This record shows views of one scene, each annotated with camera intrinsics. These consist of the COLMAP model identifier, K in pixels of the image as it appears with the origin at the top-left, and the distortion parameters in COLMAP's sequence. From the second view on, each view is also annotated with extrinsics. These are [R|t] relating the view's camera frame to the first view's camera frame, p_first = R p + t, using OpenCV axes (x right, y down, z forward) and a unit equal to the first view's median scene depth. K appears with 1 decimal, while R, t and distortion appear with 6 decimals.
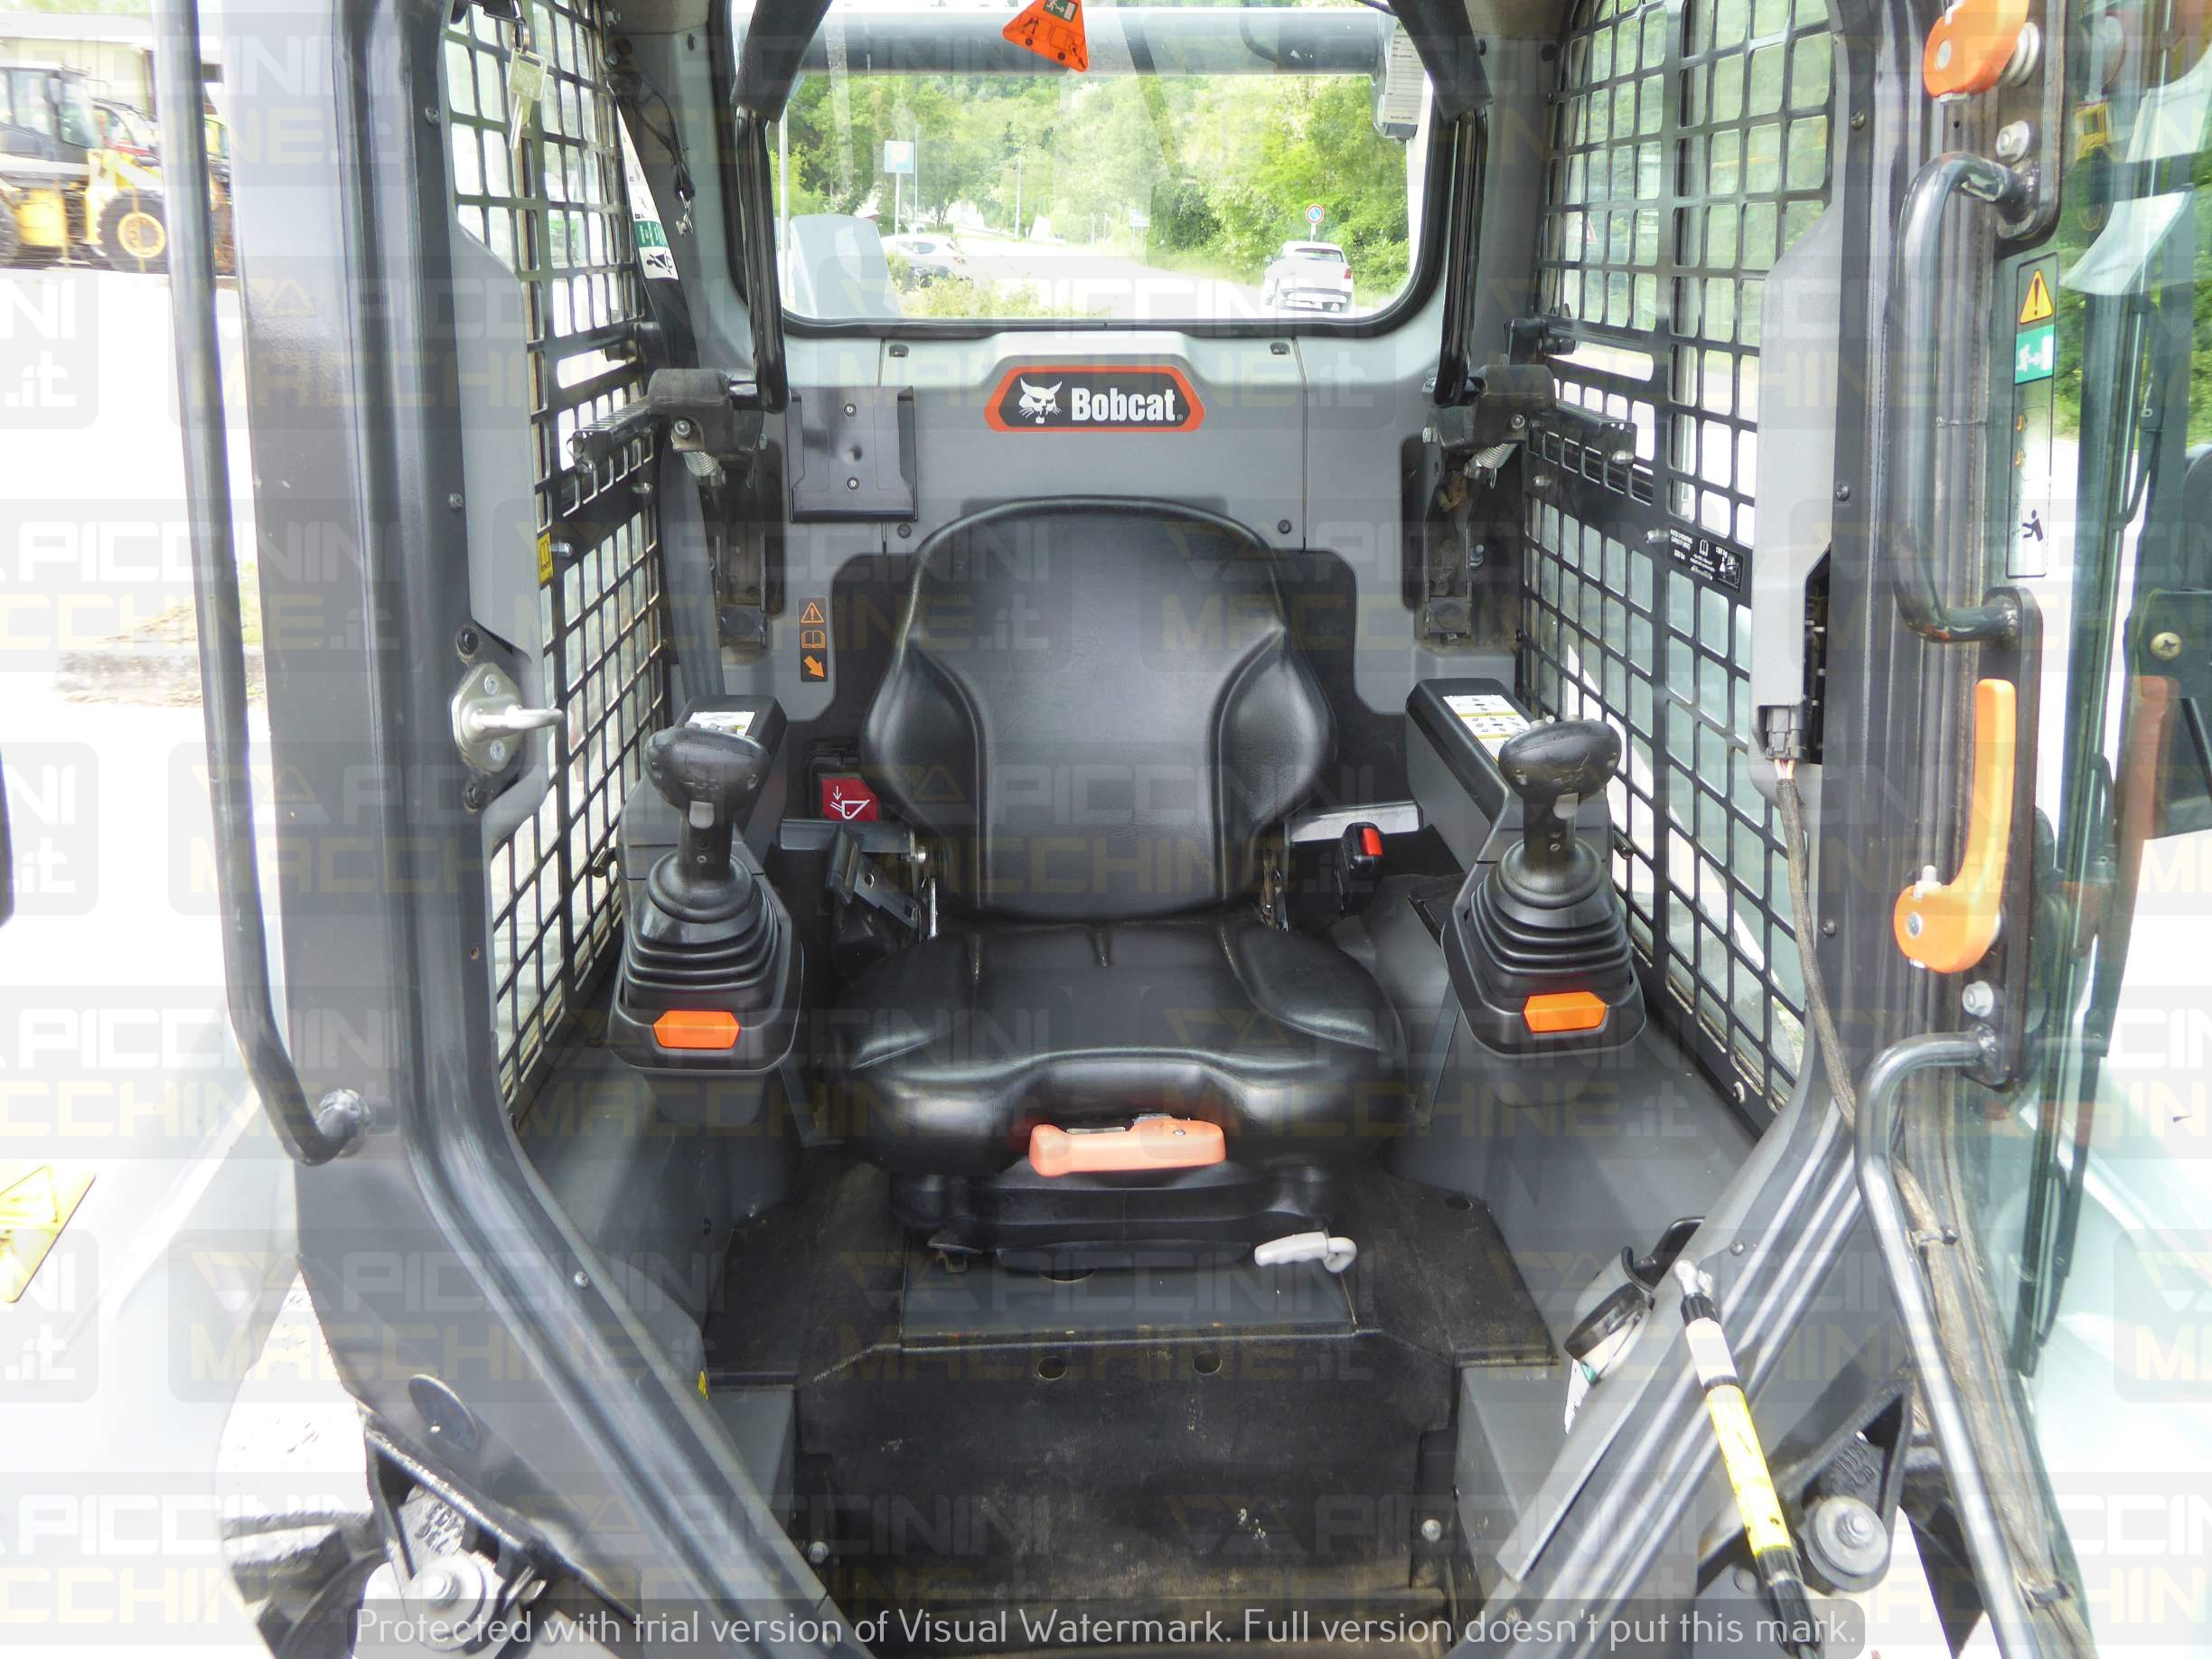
lens RADIAL K [[1728.4, 0, 1106.0], [0, 1728.4, 829.5], [0, 0, 1]] dist [-0.002509, 0.002815]
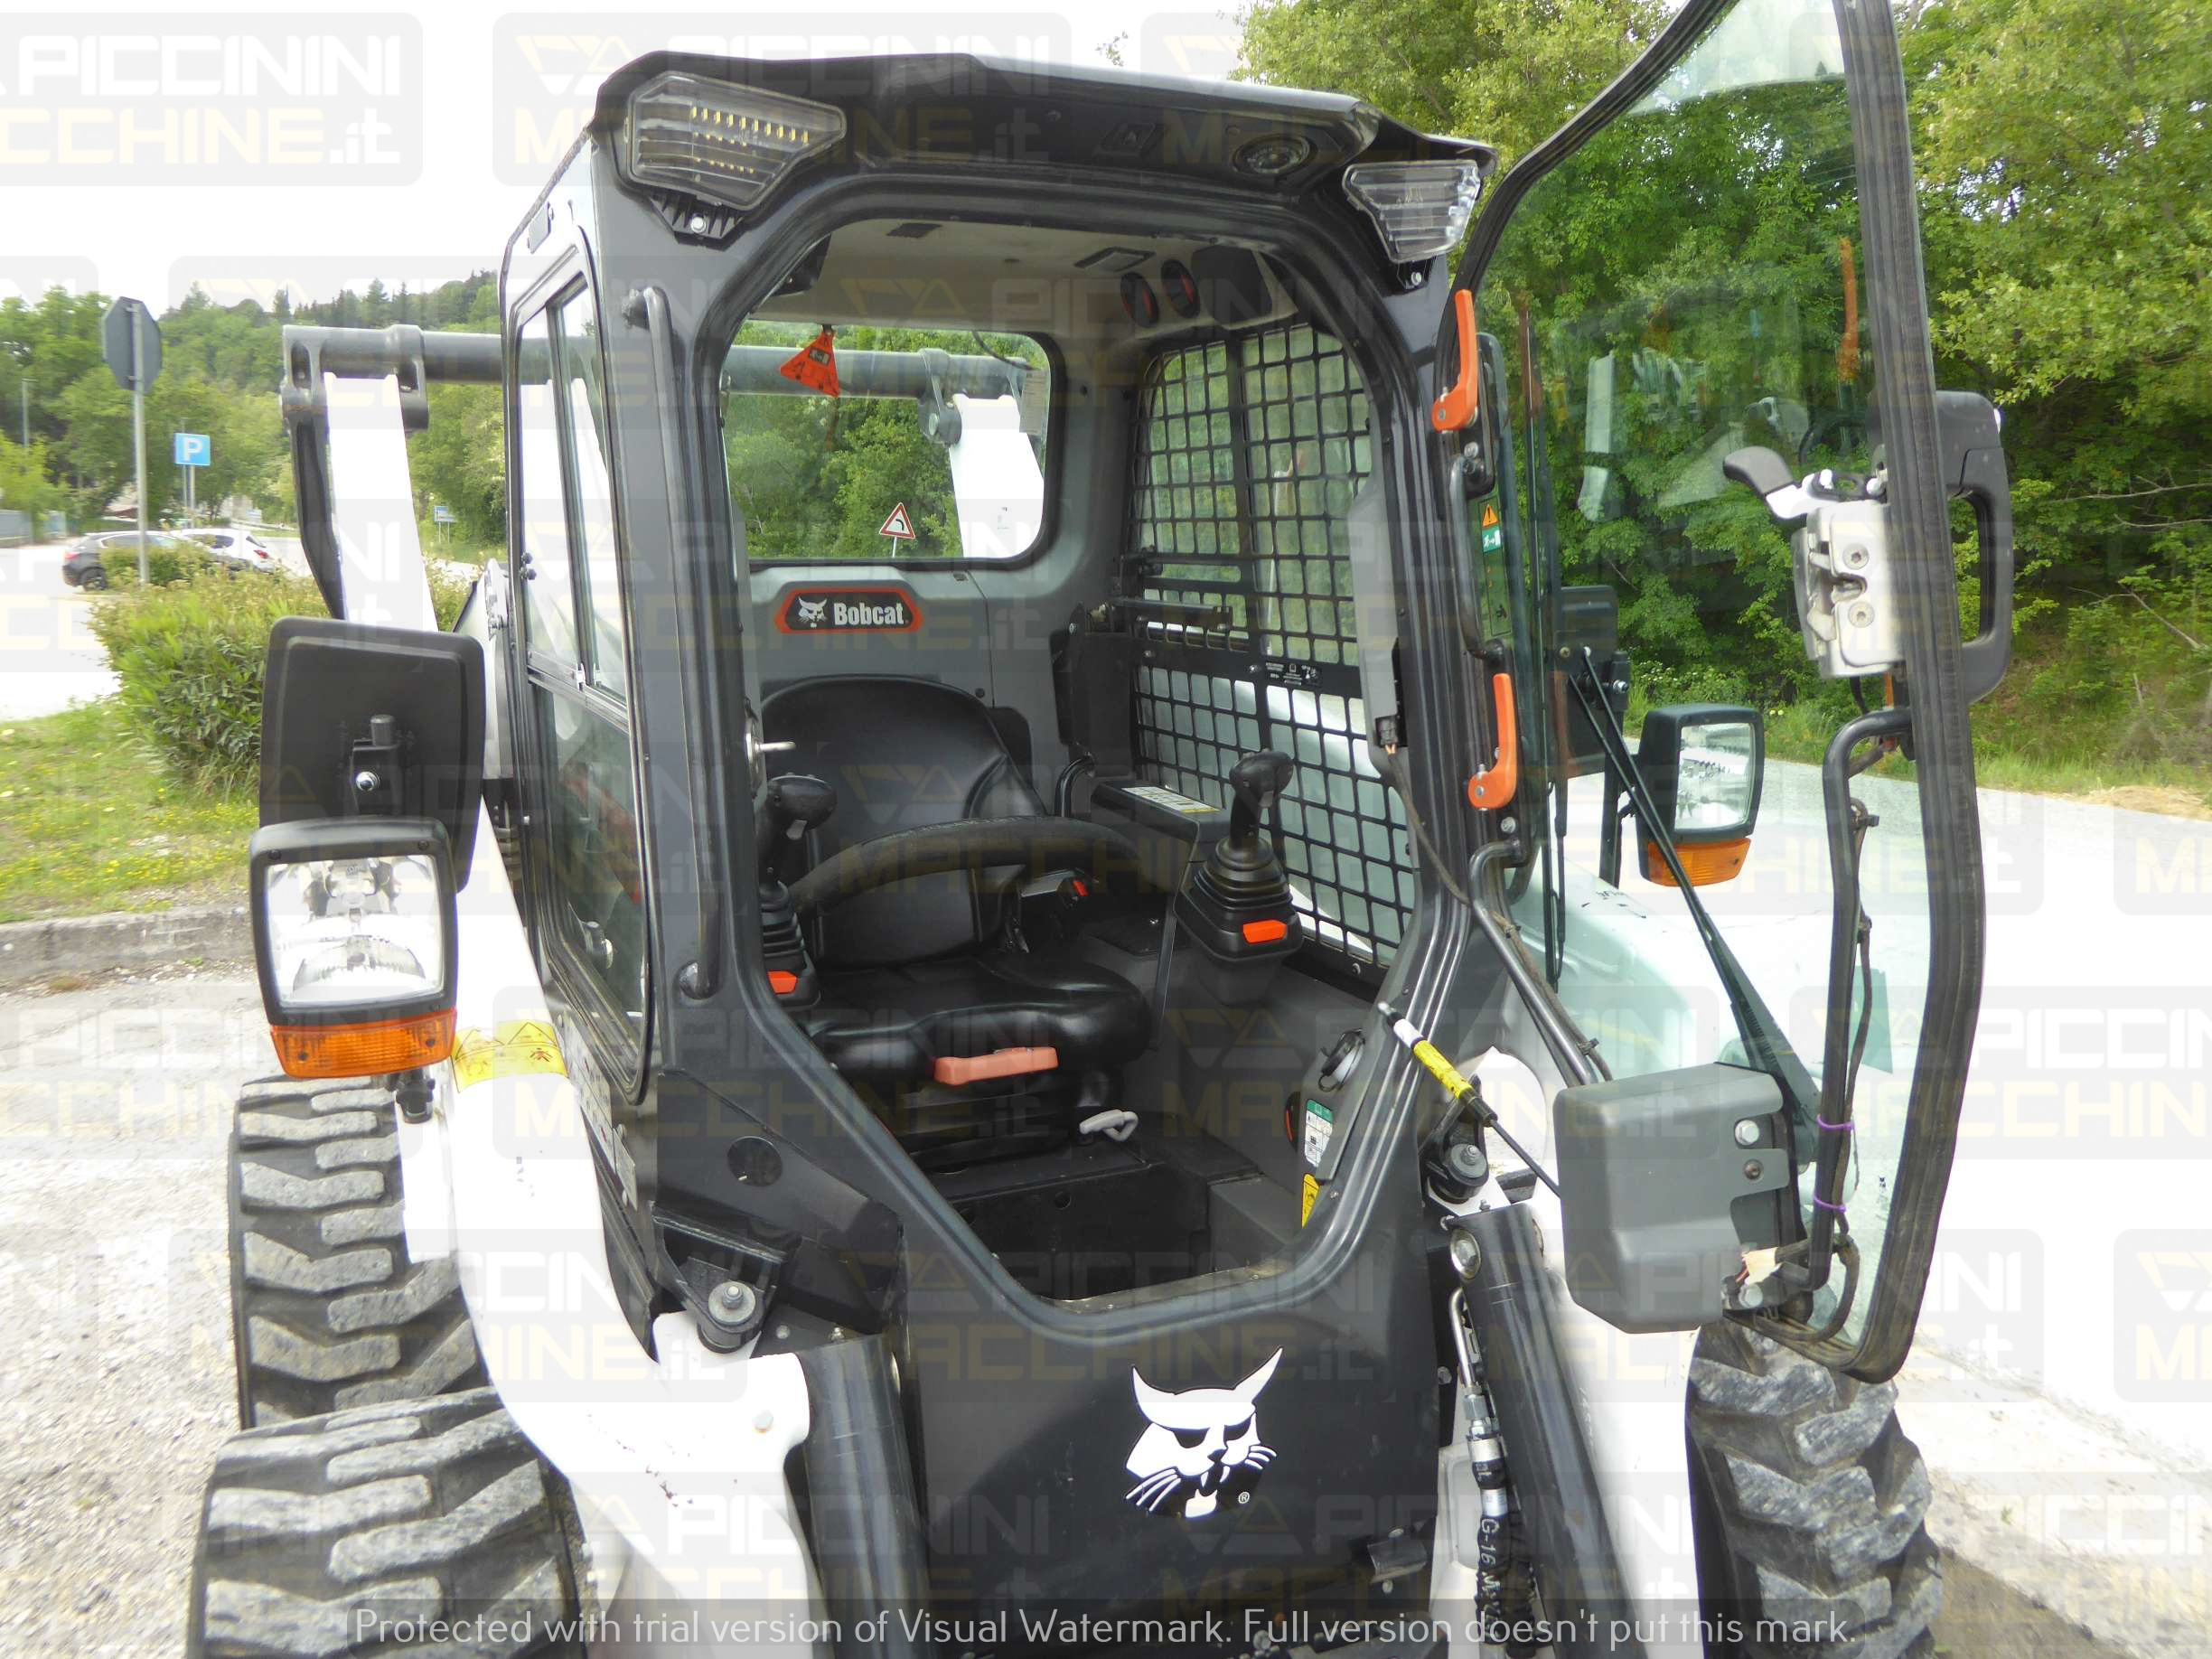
lens RADIAL K [[1733.6, 0, 1106.0], [0, 1733.6, 829.5], [0, 0, 1]] dist [0.007626, -0.003690]
pose [[0.925979, -0.062204, 0.372416, -0.363865], [0.121380, 0.983021, -0.137609, 0.159687], [-0.357533, 0.172627, 0.917807, -0.385502]]
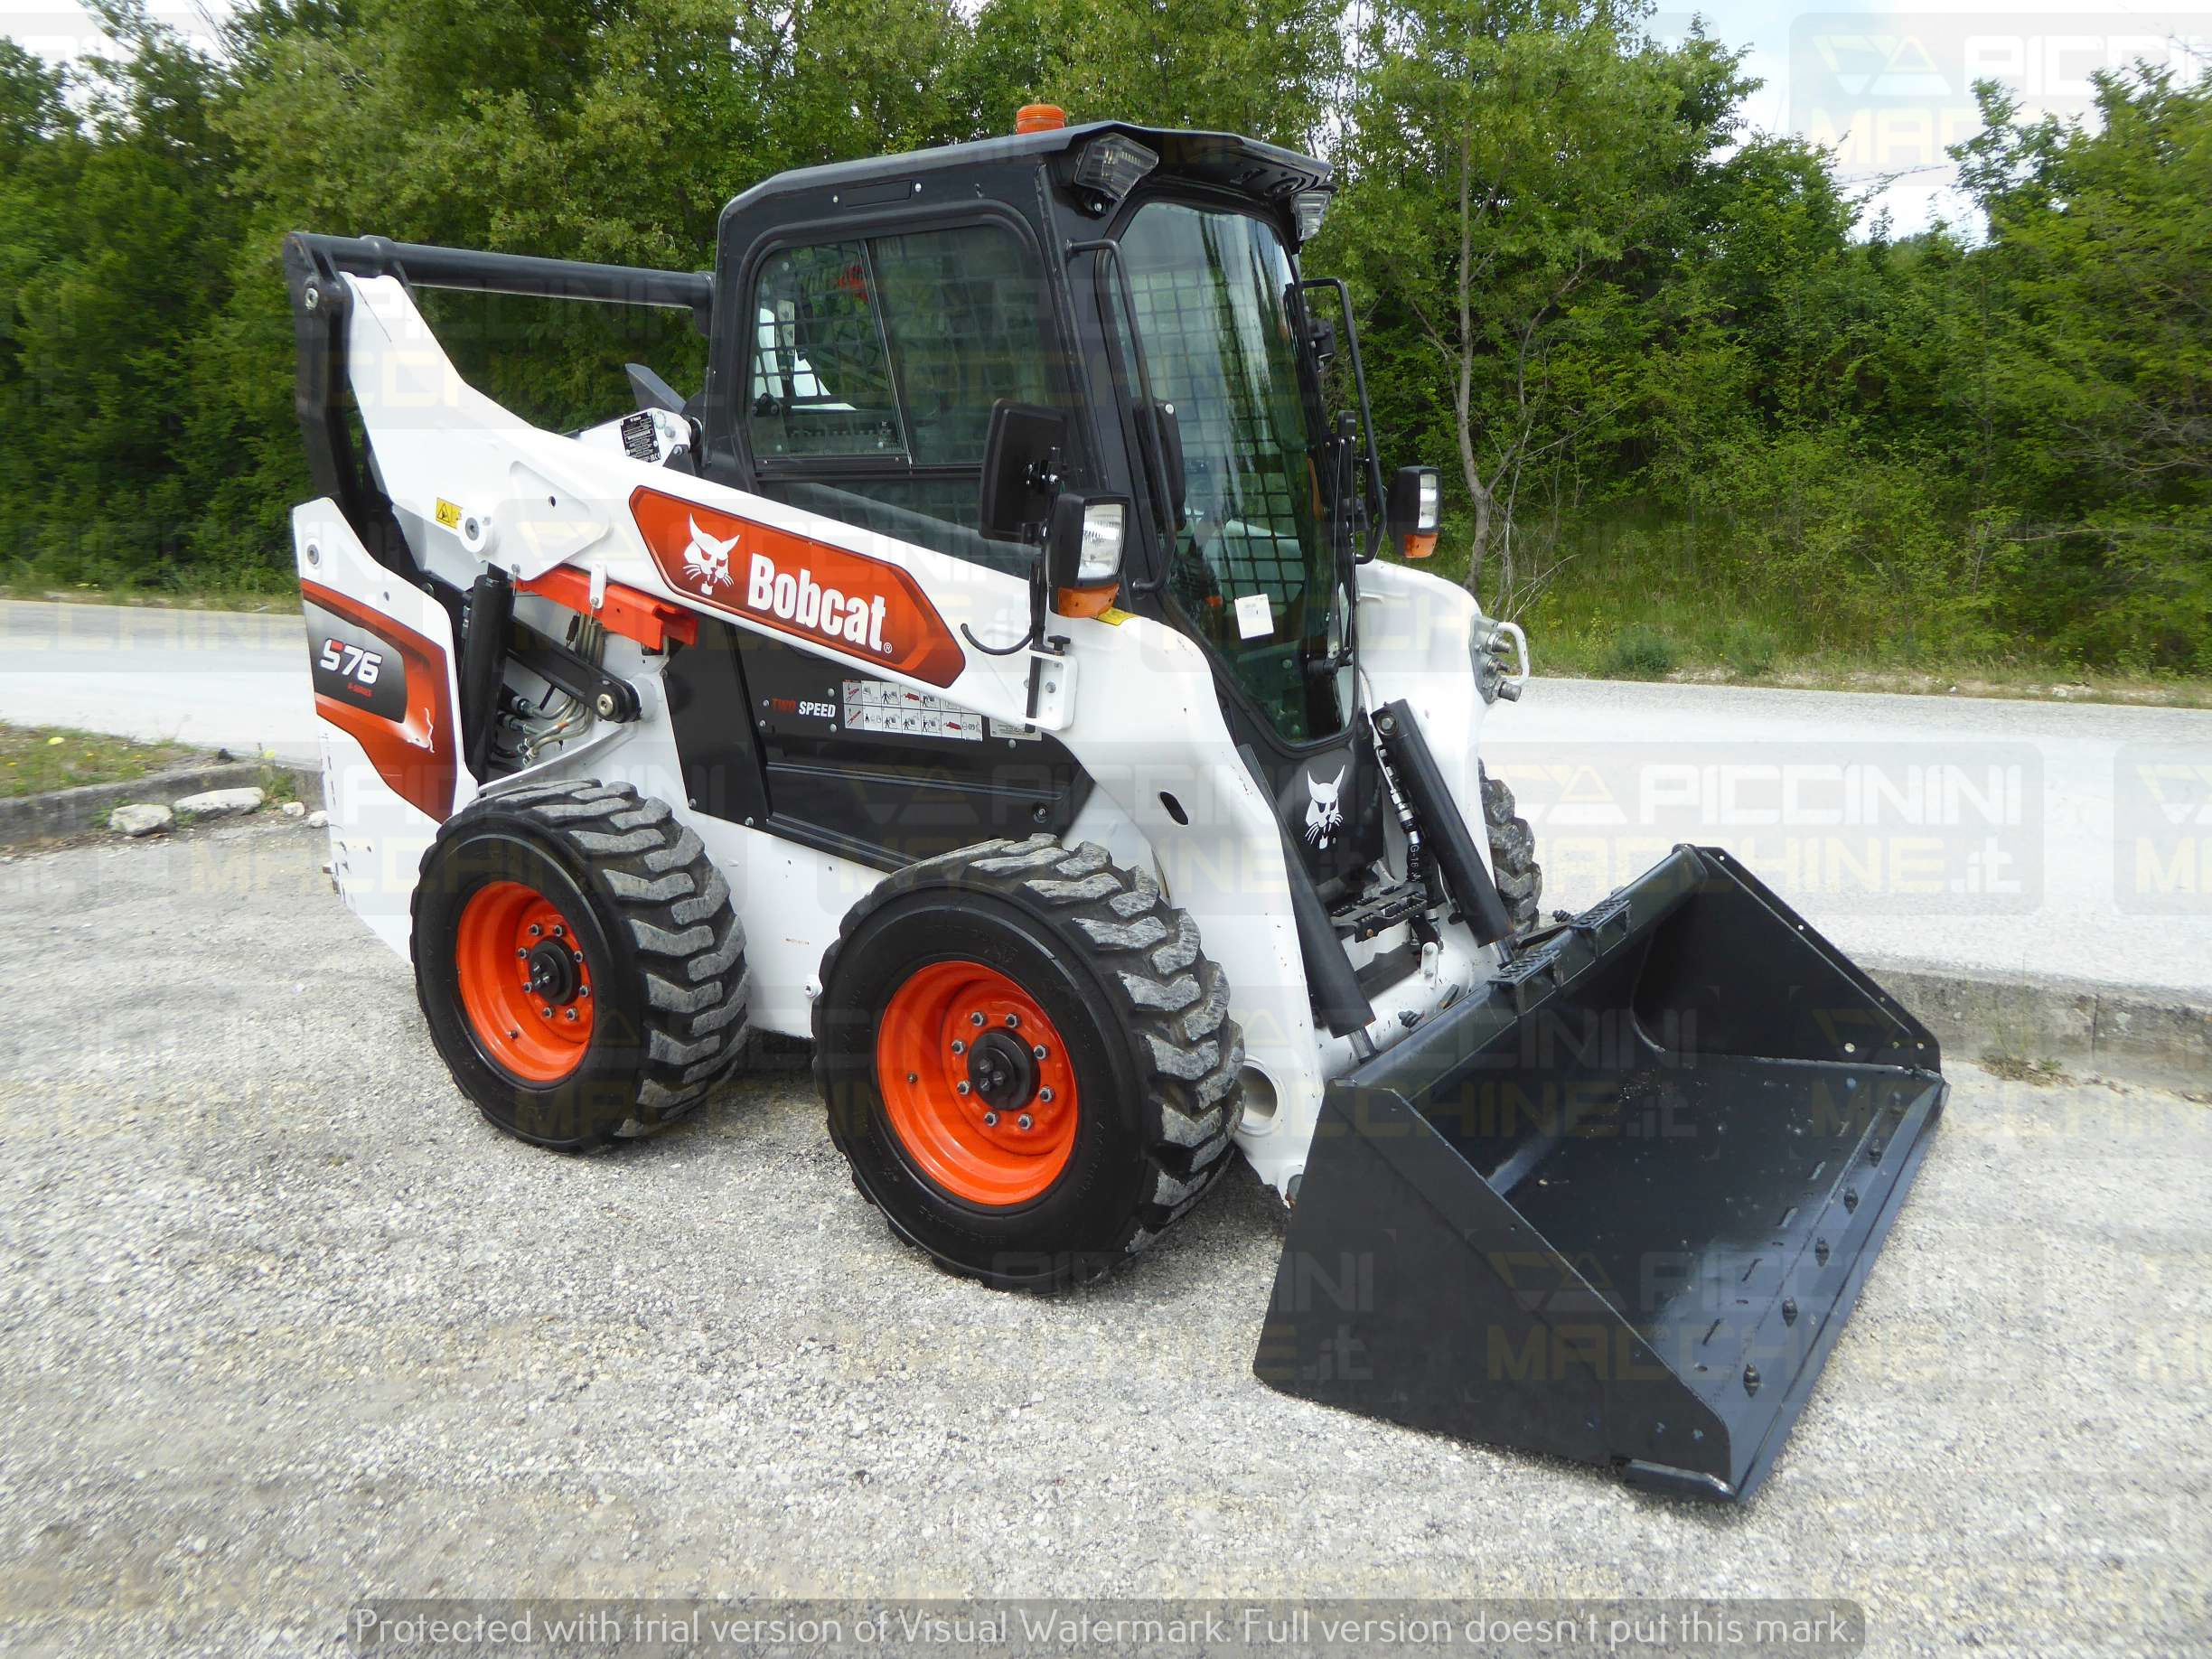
lens RADIAL K [[1728.4, 0, 1106.0], [0, 1728.4, 829.5], [0, 0, 1]] dist [-0.002509, 0.002815]
pose [[0.590482, -0.177405, 0.787311, -1.680455], [0.283617, 0.958932, 0.003364, 0.310416], [-0.755574, 0.221308, 0.616547, -0.488395]]
